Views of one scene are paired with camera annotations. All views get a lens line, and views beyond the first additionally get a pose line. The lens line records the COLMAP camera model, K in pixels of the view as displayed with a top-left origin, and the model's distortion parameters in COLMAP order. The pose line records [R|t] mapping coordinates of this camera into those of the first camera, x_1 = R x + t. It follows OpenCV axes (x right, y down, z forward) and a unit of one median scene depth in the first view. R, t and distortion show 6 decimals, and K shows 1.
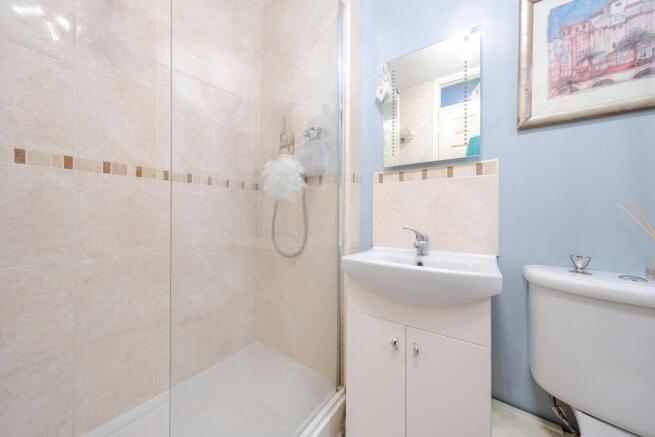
lens RADIAL K [[227.9, 0, 327.0], [0, 227.9, 216.2], [0, 0, 1]] dist [0.002208, 0.000312]
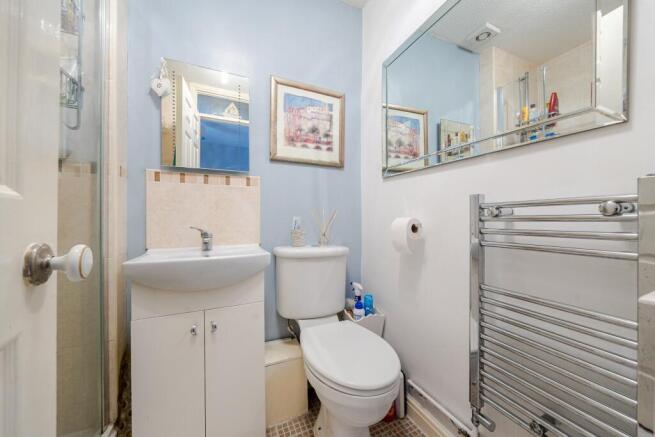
lens RADIAL K [[227.9, 0, 328.0], [0, 227.9, 217.3], [0, 0, 1]] dist [0.002208, 0.000312]
pose [[0.513316, -0.003754, 0.858192, -0.281956], [0.003063, 0.999992, 0.002543, 0.004225], [-0.858194, 0.001323, 0.513323, -0.119591]]
